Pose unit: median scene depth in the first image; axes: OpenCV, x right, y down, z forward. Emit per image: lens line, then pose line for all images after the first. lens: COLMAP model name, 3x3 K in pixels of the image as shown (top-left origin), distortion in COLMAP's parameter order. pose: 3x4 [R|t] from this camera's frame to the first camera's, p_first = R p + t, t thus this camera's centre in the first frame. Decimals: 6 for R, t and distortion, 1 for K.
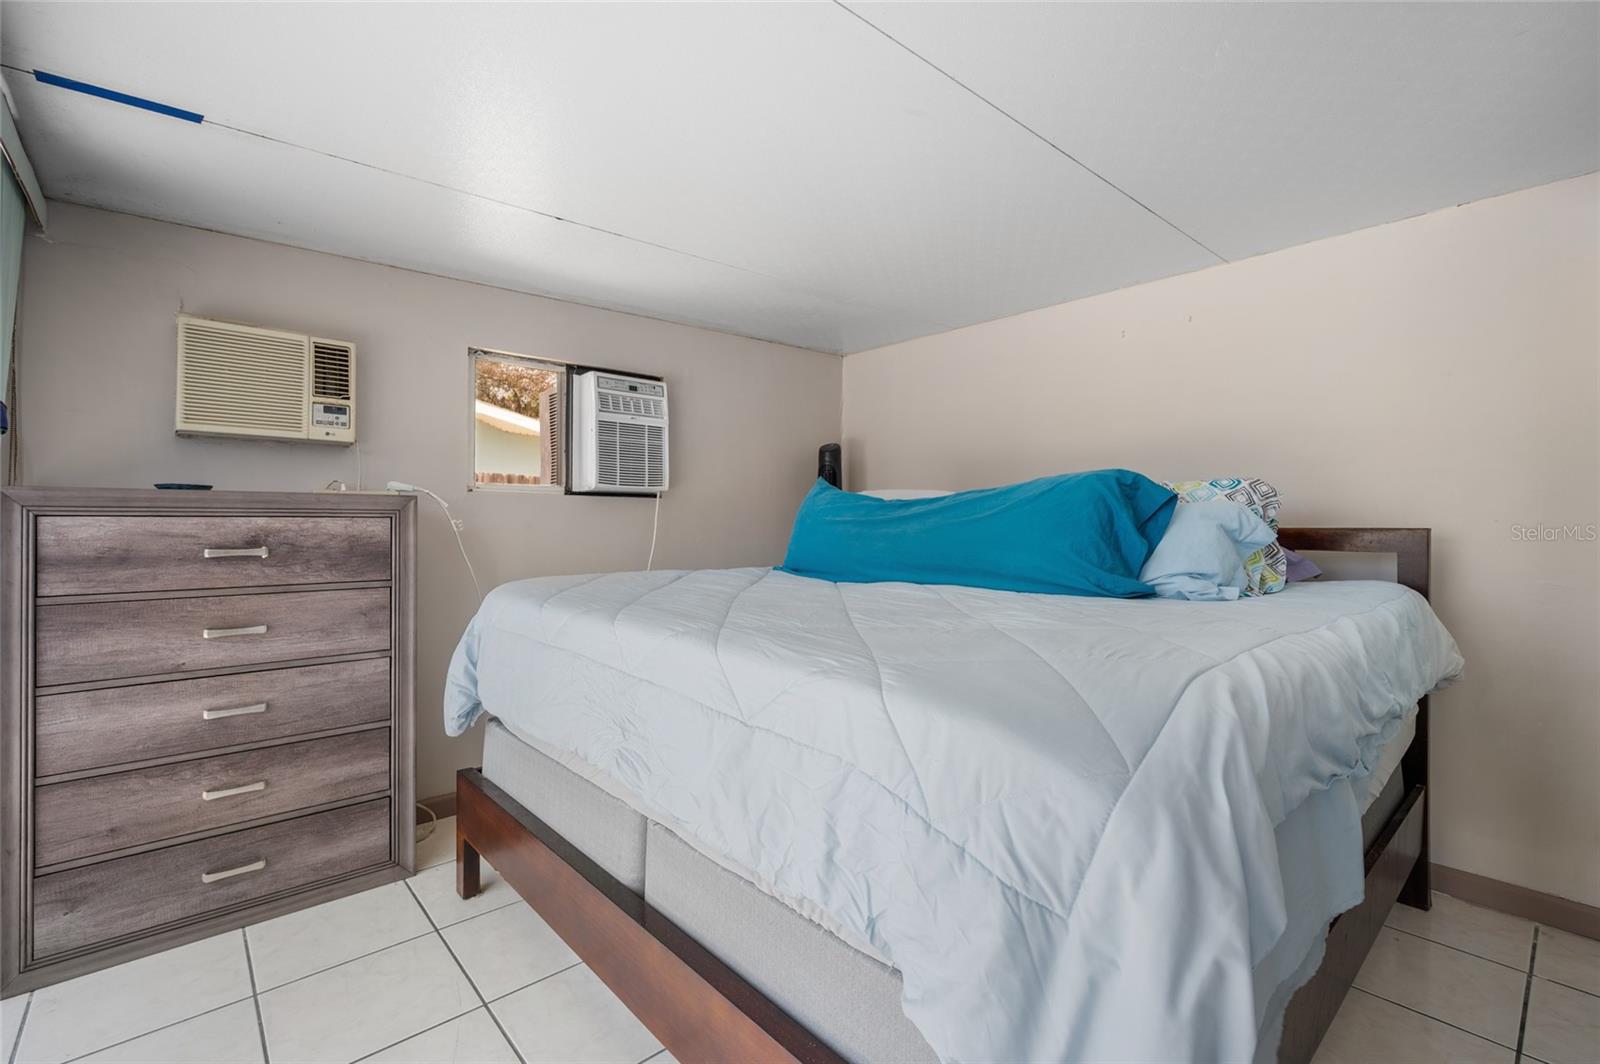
lens RADIAL K [[700.3, 0, 798.5], [0, 700.3, 524.7], [0, 0, 1]] dist [-0.003408, -0.000872]
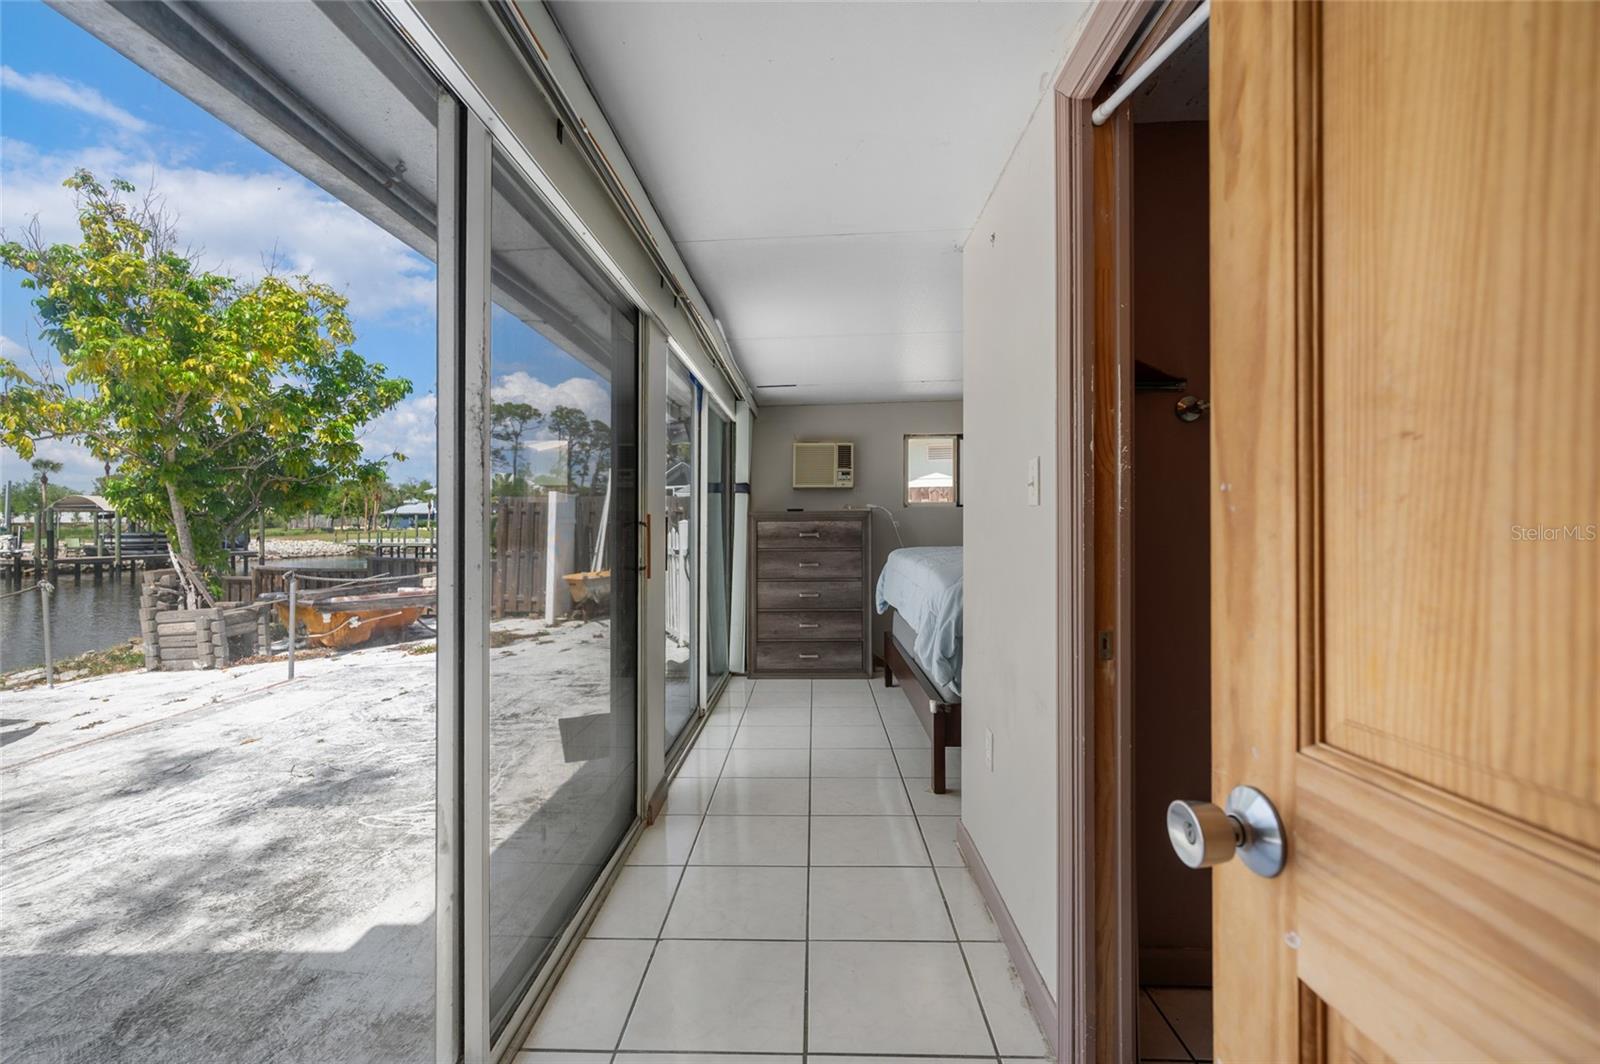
lens RADIAL K [[700.3, 0, 800.0], [0, 700.3, 525.0], [0, 0, 1]] dist [-0.003408, -0.000872]
pose [[0.734025, -0.005361, -0.679101, 0.894496], [0.006890, 0.999976, -0.000447, 0.005021], [0.679087, -0.004351, 0.734045, -0.892505]]
